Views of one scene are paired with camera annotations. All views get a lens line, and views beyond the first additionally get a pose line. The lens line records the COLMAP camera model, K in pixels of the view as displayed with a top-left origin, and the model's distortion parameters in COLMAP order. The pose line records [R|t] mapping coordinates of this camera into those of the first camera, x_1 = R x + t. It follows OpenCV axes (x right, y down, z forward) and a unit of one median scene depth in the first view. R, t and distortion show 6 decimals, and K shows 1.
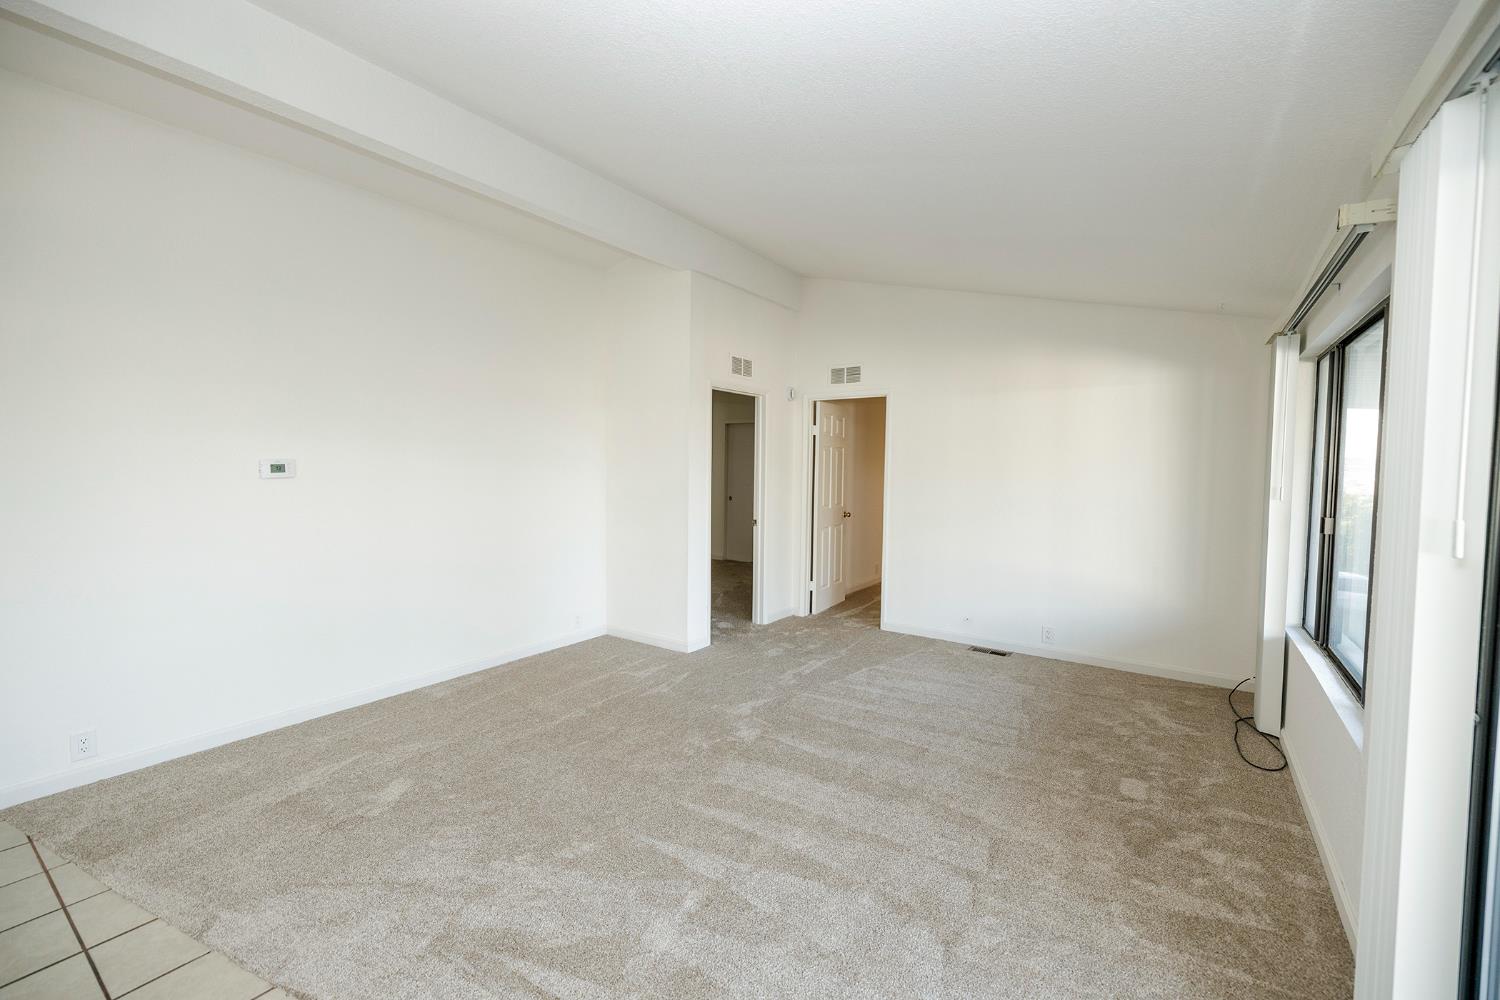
lens RADIAL K [[625.6, 0, 751.2], [0, 625.6, 495.8], [0, 0, 1]] dist [0.000416, 0.000696]
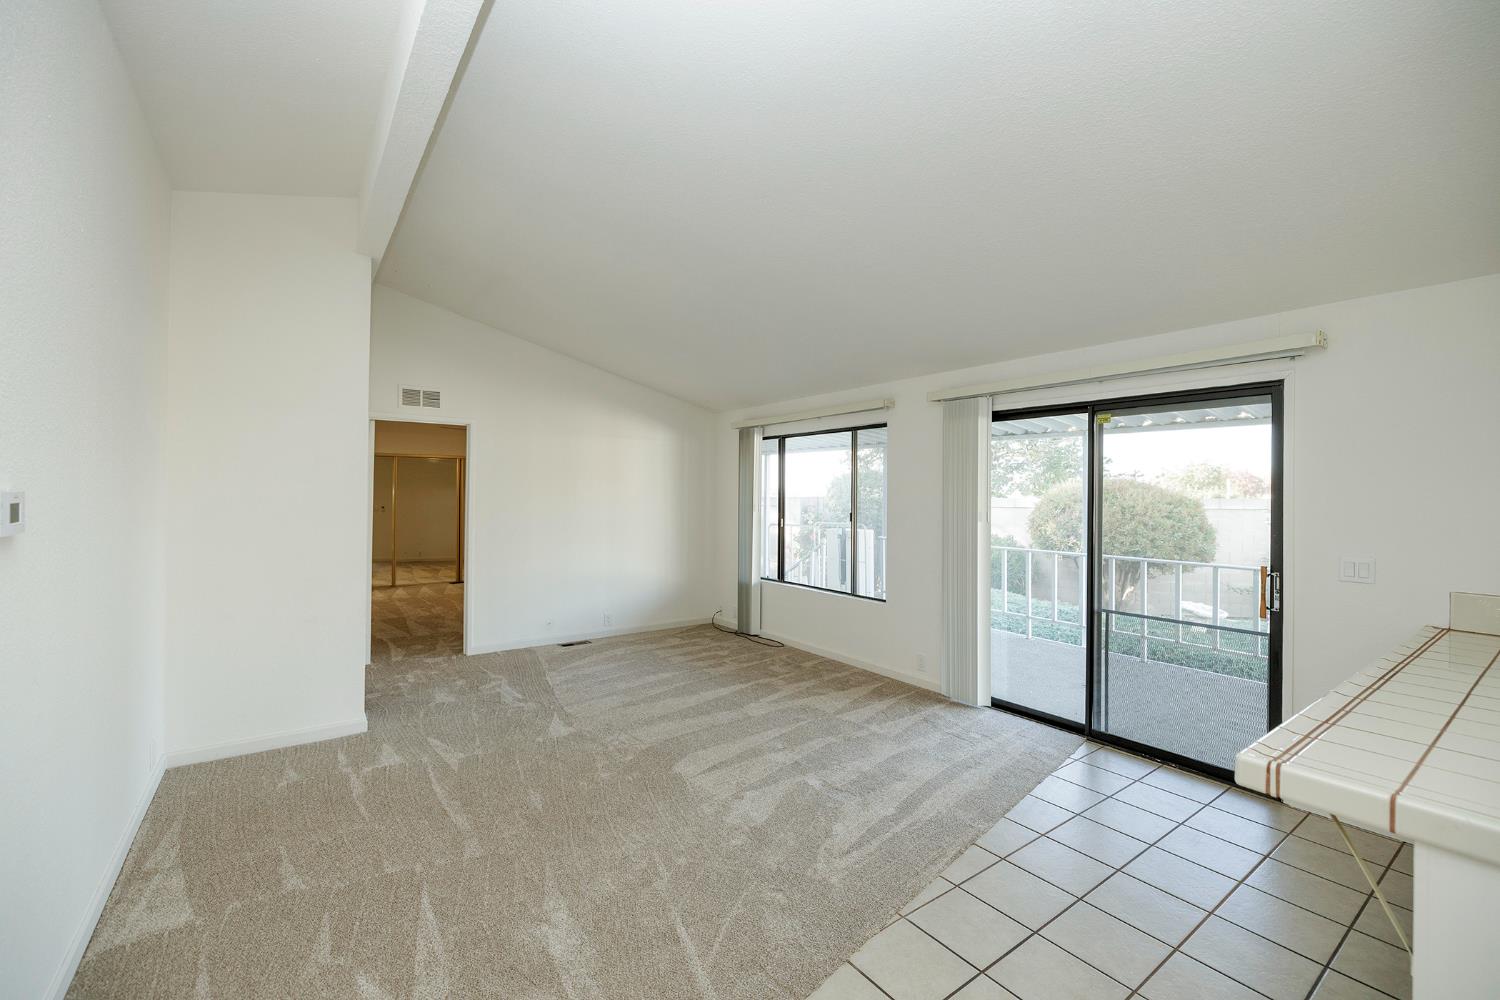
lens RADIAL K [[625.6, 0, 749.0], [0, 625.6, 489.2], [0, 0, 1]] dist [0.000416, 0.000696]
pose [[0.327969, -0.000757, 0.944688, -0.706020], [0.035312, 0.999311, -0.011459, -0.031566], [-0.944028, 0.037117, 0.327770, 0.269540]]
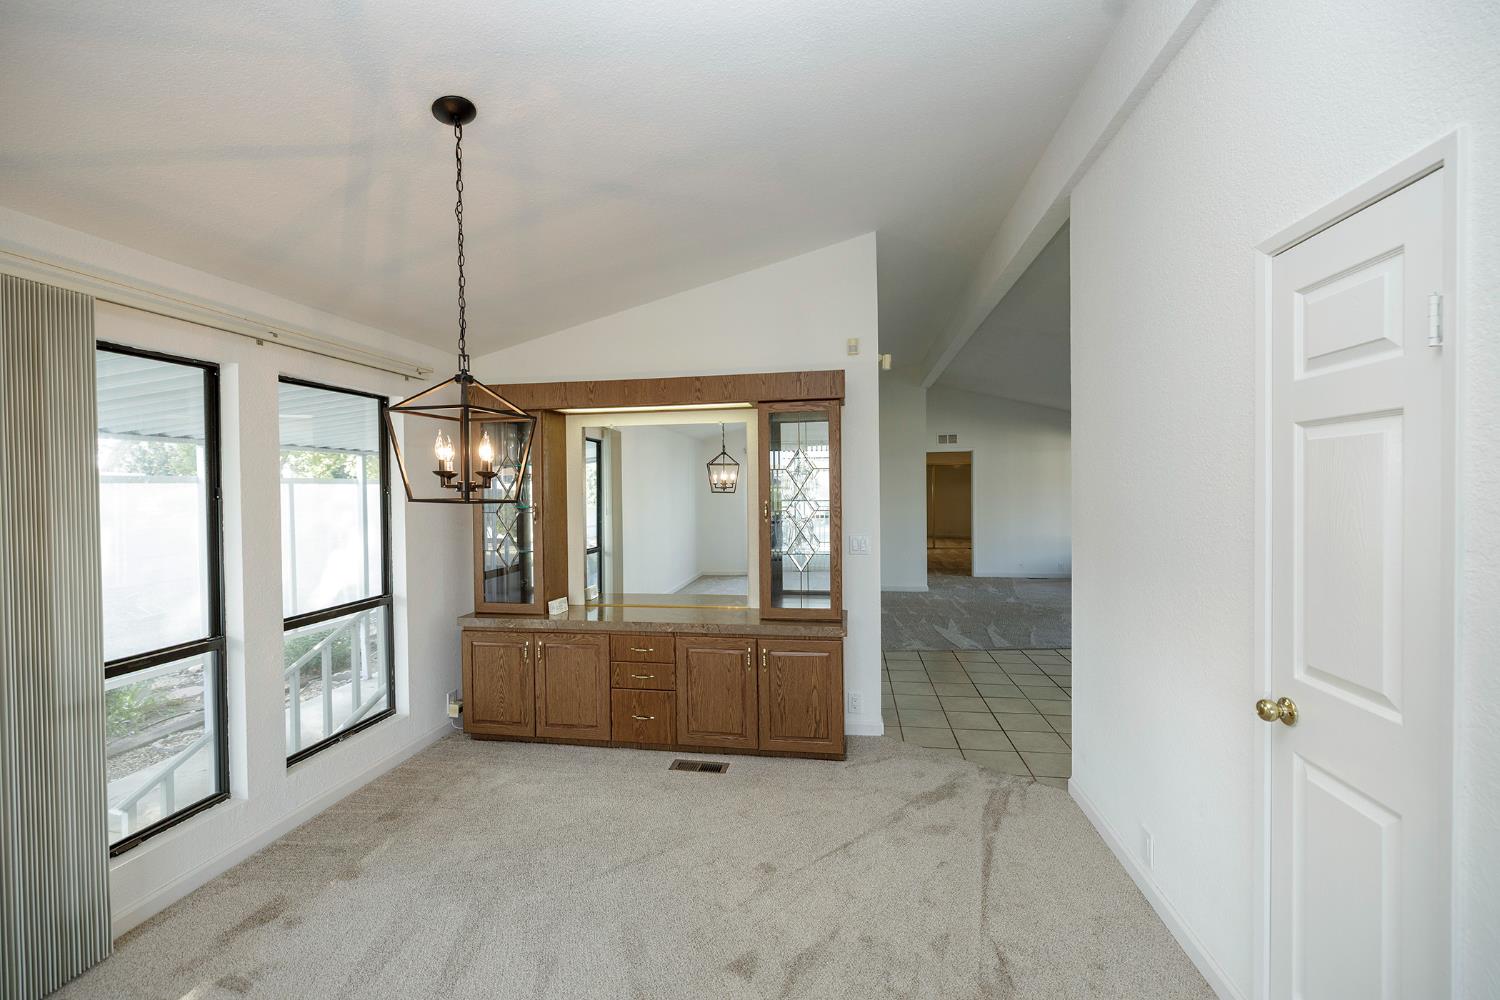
lens RADIAL K [[625.6, 0, 749.1], [0, 625.6, 500.9], [0, 0, 1]] dist [0.000416, 0.000696]
pose [[0.903709, -0.023957, 0.427476, -1.380126], [0.038011, 0.998980, -0.024372, 0.009342], [-0.426456, 0.038274, 0.903698, -0.458802]]
